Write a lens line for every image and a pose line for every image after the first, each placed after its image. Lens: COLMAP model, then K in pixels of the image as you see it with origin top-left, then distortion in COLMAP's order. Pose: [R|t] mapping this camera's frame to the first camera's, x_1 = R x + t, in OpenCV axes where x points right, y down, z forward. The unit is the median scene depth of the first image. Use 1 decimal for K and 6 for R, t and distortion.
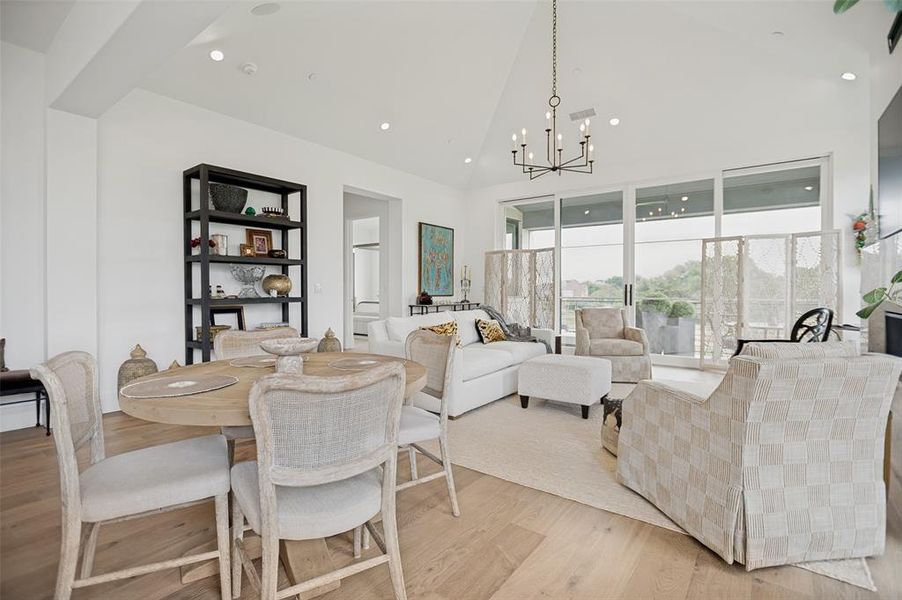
lens RADIAL K [[432.5, 0, 448.3], [0, 432.5, 299.4], [0, 0, 1]] dist [-0.008443, -0.002306]
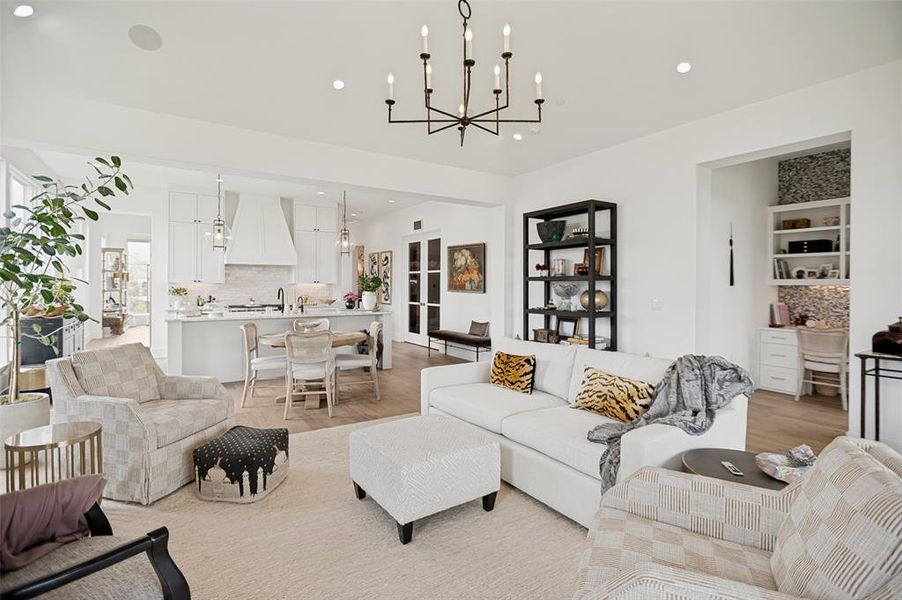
lens RADIAL K [[432.5, 0, 443.7], [0, 432.5, 283.8], [0, 0, 1]] dist [-0.008443, -0.002306]
pose [[-0.344752, -0.003452, -0.938688, 0.617264], [-0.026068, 0.999643, 0.005897, -0.059539], [0.938332, 0.026503, -0.344719, 0.885321]]
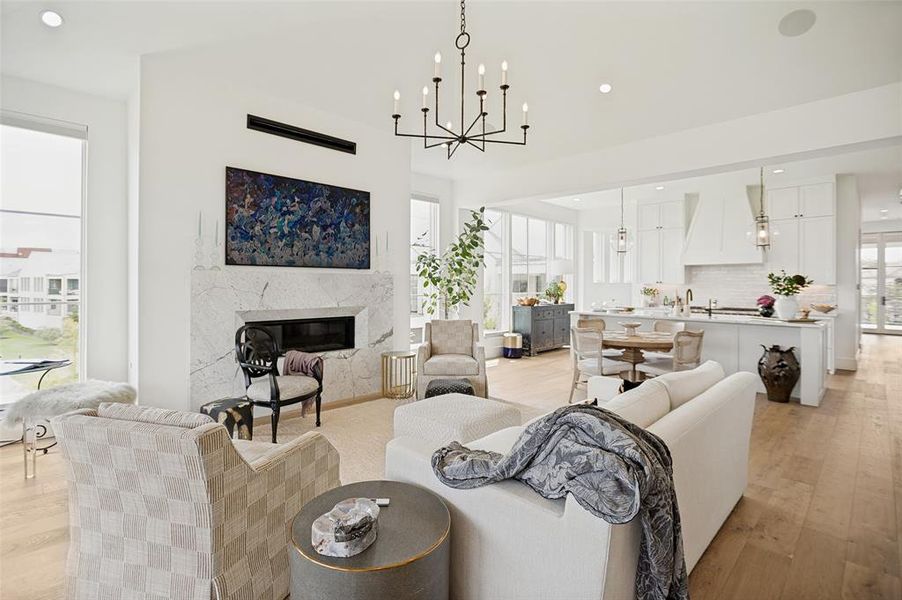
lens RADIAL K [[432.5, 0, 445.9], [0, 432.5, 284.1], [0, 0, 1]] dist [-0.008443, -0.002306]
pose [[-0.989822, -0.004540, 0.142235, 0.134416], [-0.001161, 0.999715, 0.023833, -0.068142], [-0.142303, 0.023425, -0.989546, 1.258881]]
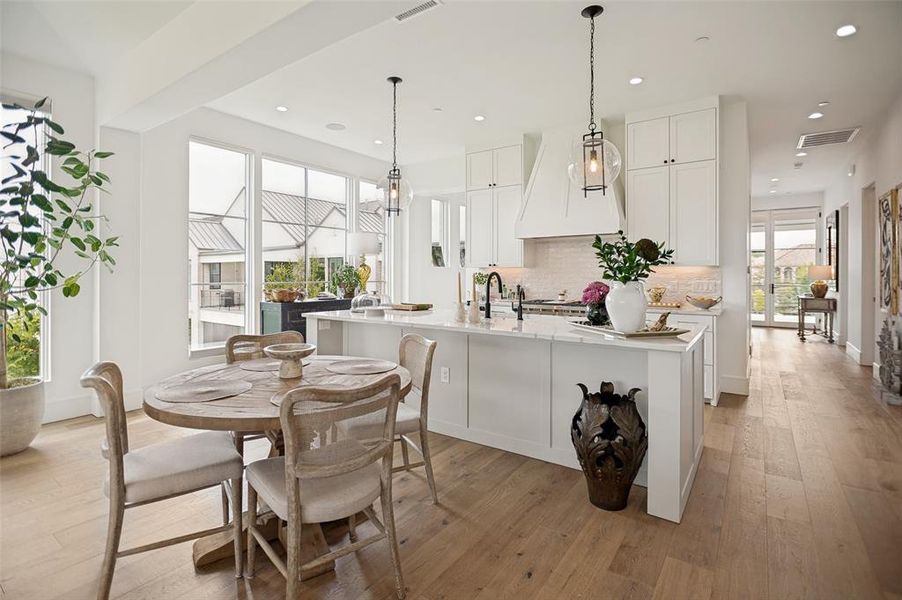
lens RADIAL K [[432.5, 0, 448.0], [0, 432.5, 275.5], [0, 0, 1]] dist [-0.008443, -0.002306]
pose [[-0.999750, -0.001118, -0.022314, -0.247221], [-0.001703, 0.999655, 0.026218, -0.041931], [0.022277, 0.026249, -0.999407, 0.712437]]
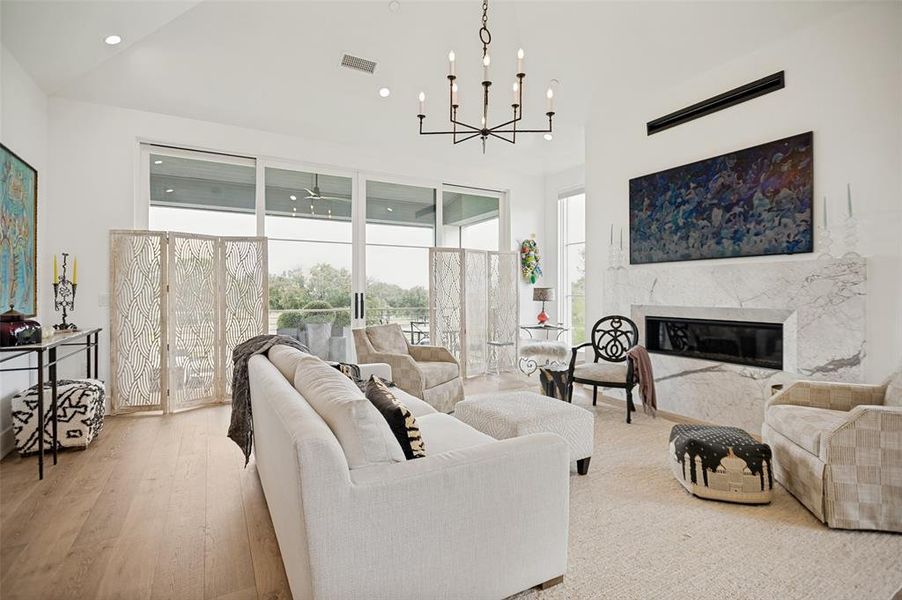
lens RADIAL K [[432.5, 0, 442.9], [0, 432.5, 292.2], [0, 0, 1]] dist [-0.008443, -0.002306]
pose [[0.416273, 0.000228, 0.909240, -0.309396], [0.020457, 0.999744, -0.009616, -0.028549], [-0.909010, 0.022603, 0.416162, 0.579622]]
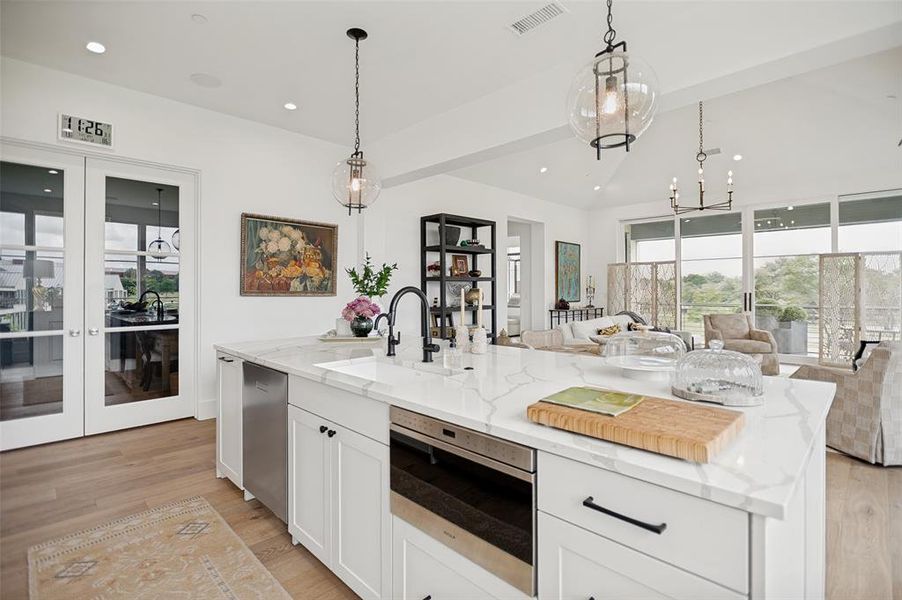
lens RADIAL K [[432.5, 0, 448.8], [0, 432.5, 293.3], [0, 0, 1]] dist [-0.008443, -0.002306]
pose [[0.989720, -0.002278, -0.142999, -0.242338], [0.000340, 0.999908, -0.013576, -0.020423], [0.143017, 0.013388, 0.989630, -0.296293]]
